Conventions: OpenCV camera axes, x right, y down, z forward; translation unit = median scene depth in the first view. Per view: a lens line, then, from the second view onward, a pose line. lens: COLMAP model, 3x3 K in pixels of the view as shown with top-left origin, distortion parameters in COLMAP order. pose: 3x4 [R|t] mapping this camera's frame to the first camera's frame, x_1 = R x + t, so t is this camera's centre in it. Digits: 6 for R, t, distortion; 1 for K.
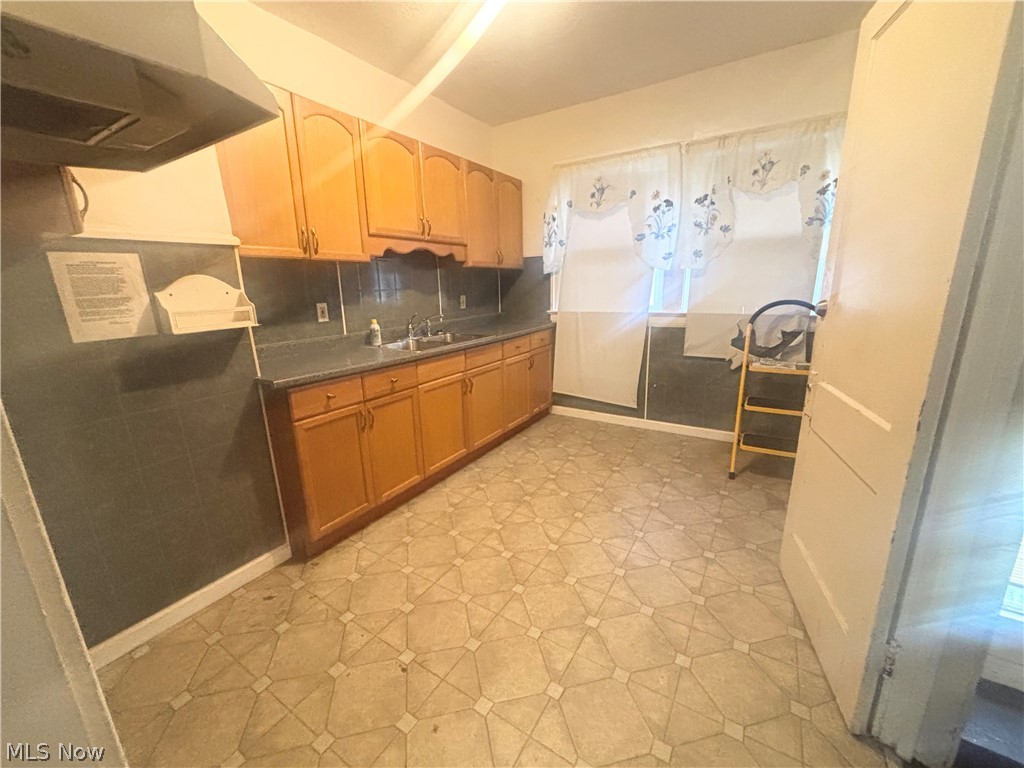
lens RADIAL K [[414.7, 0, 511.5], [0, 414.7, 384.5], [0, 0, 1]] dist [0.001100, 0.000091]
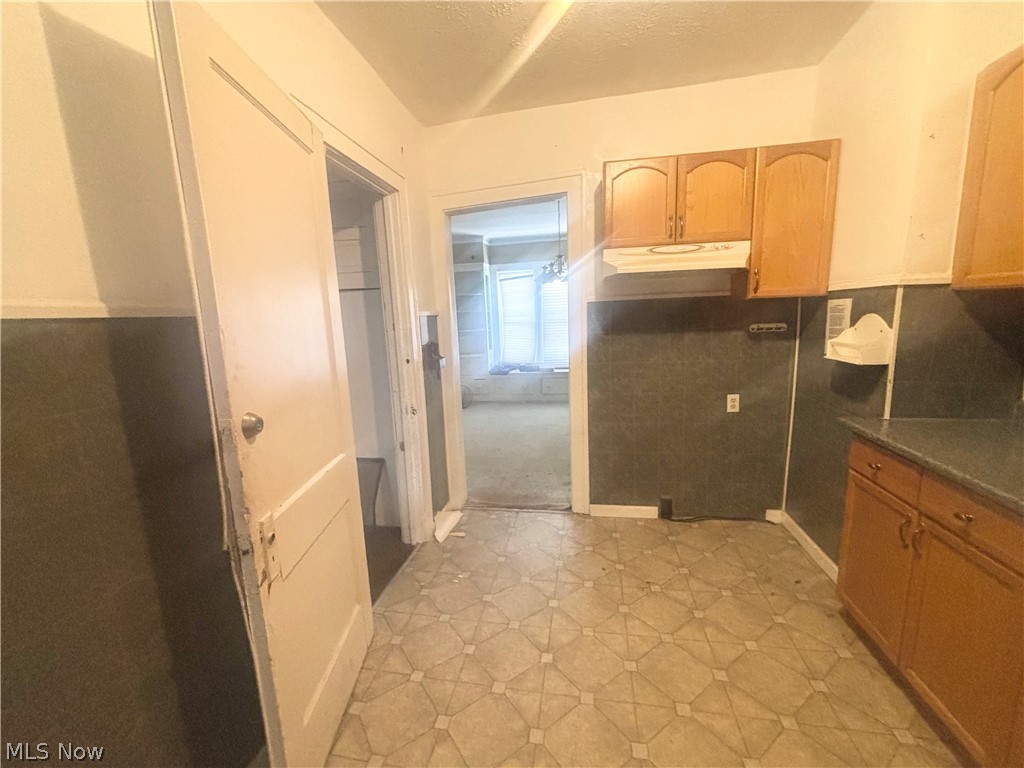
lens RADIAL K [[414.7, 0, 512.0], [0, 414.7, 383.2], [0, 0, 1]] dist [0.001100, 0.000091]
pose [[-0.929250, 0.122962, -0.348390, 0.586711], [-0.024661, 0.920242, 0.390572, -0.511521], [0.368628, 0.371530, -0.852102, 1.683721]]
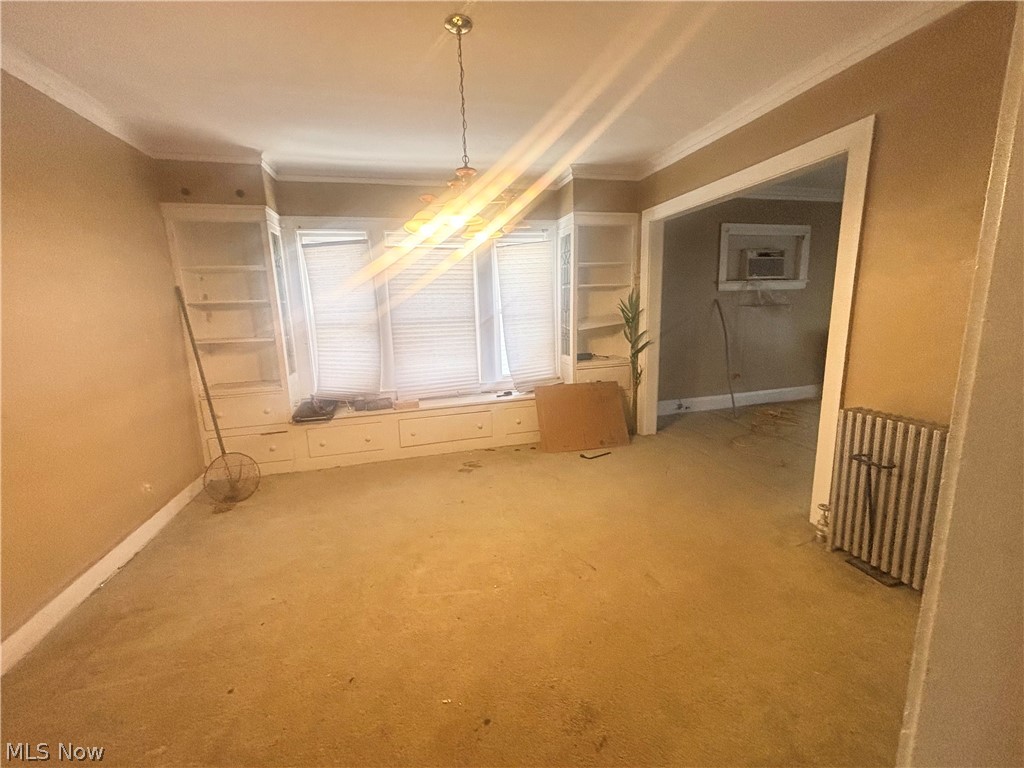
lens RADIAL K [[414.7, 0, 513.0], [0, 414.7, 380.1], [0, 0, 1]] dist [0.001100, 0.000091]
pose [[-0.677709, 0.173269, -0.714625, 0.416199], [-0.128846, 0.928825, 0.347394, -0.365376], [0.723954, 0.327508, -0.607148, 1.156313]]
